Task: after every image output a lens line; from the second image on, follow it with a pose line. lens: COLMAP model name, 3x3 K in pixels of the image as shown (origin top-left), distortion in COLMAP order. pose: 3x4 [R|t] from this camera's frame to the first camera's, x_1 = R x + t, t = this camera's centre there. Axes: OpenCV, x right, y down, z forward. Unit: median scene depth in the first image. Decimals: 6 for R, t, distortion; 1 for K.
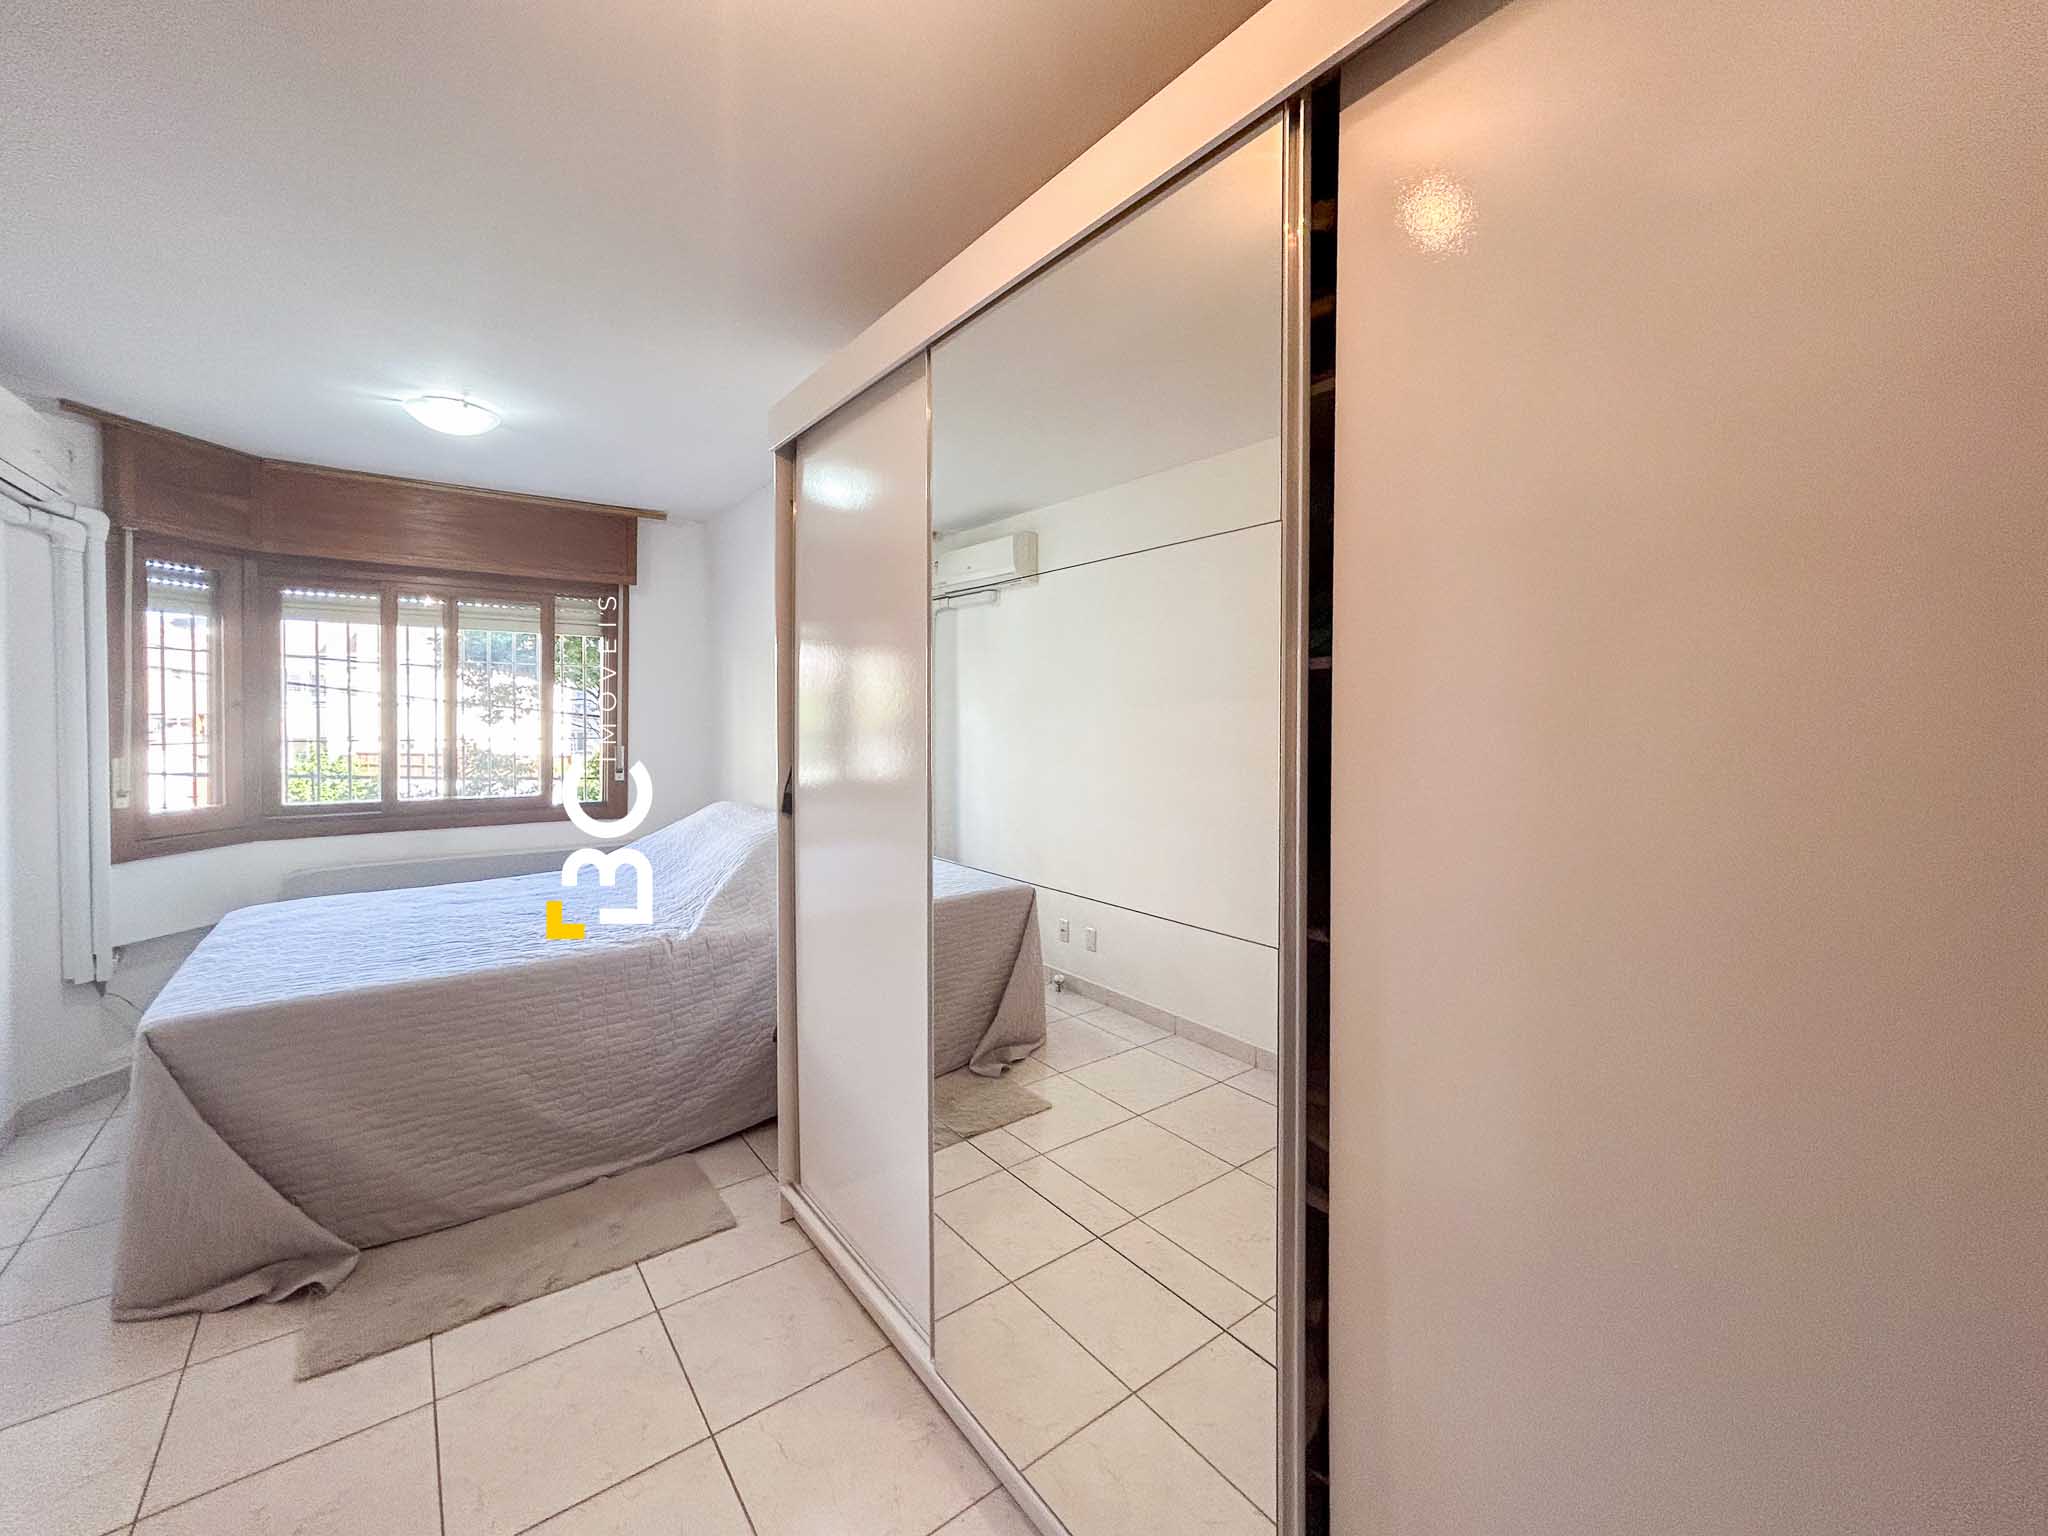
lens RADIAL K [[841.6, 0, 1029.4], [0, 841.6, 750.1], [0, 0, 1]] dist [0.006925, -0.001997]
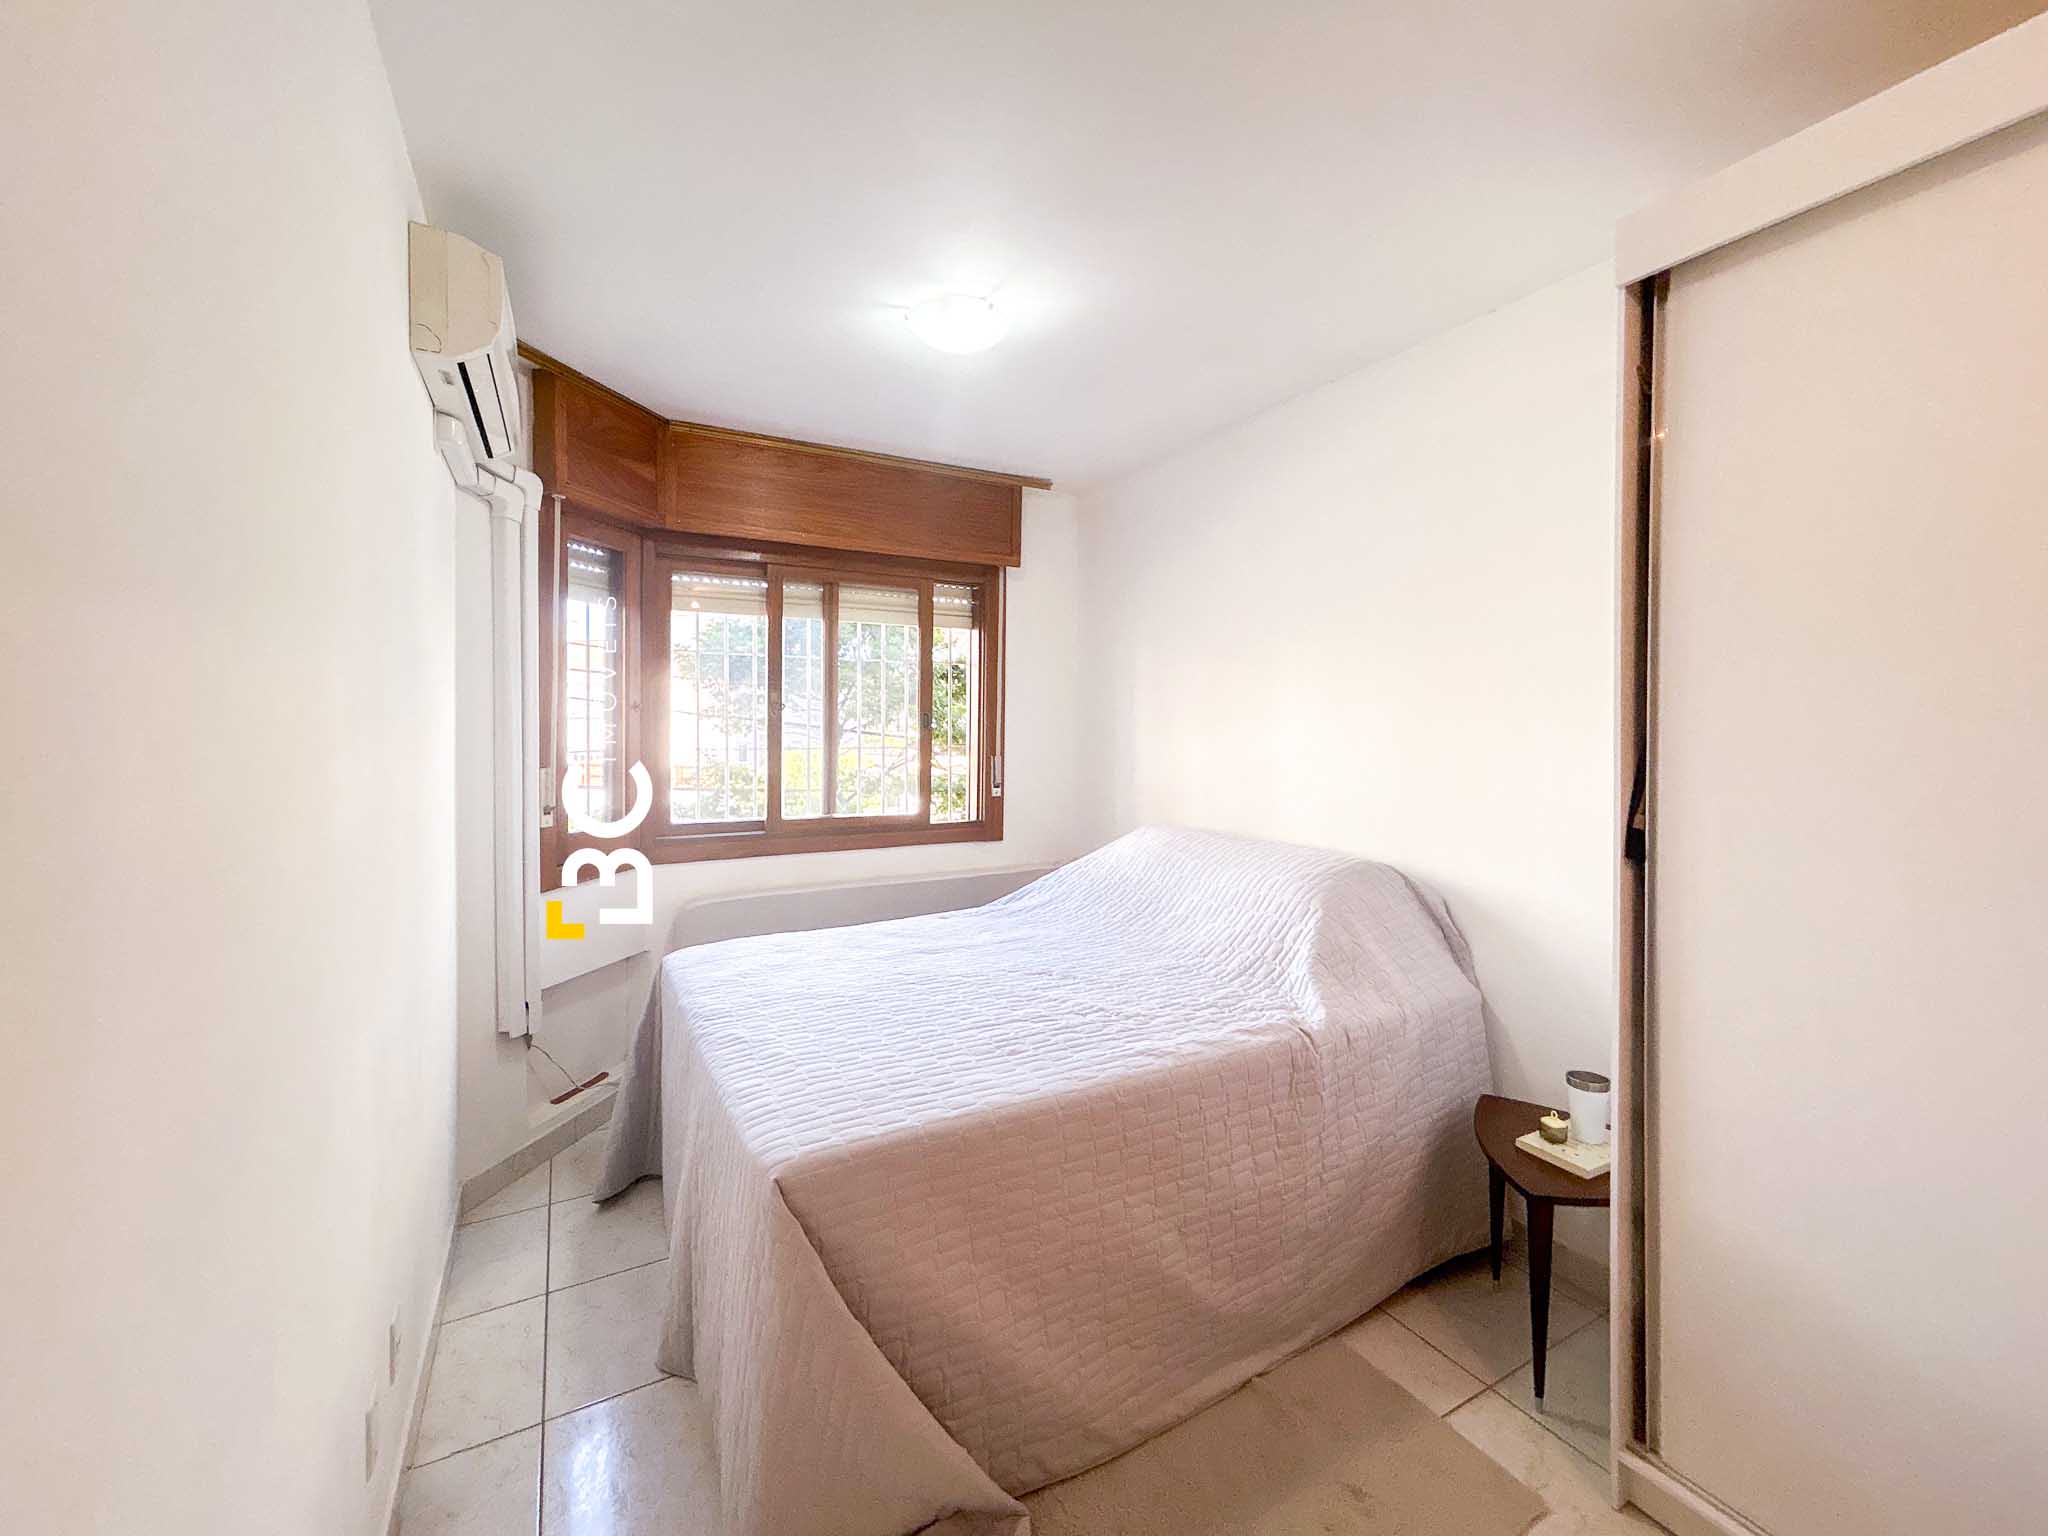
lens RADIAL K [[841.6, 0, 1025.7], [0, 841.6, 759.8], [0, 0, 1]] dist [0.006925, -0.001997]
pose [[0.990192, 0.003178, -0.139676, -0.429044], [-0.003685, 0.999988, -0.003371, 0.001924], [0.139664, 0.003853, 0.990192, 0.205860]]
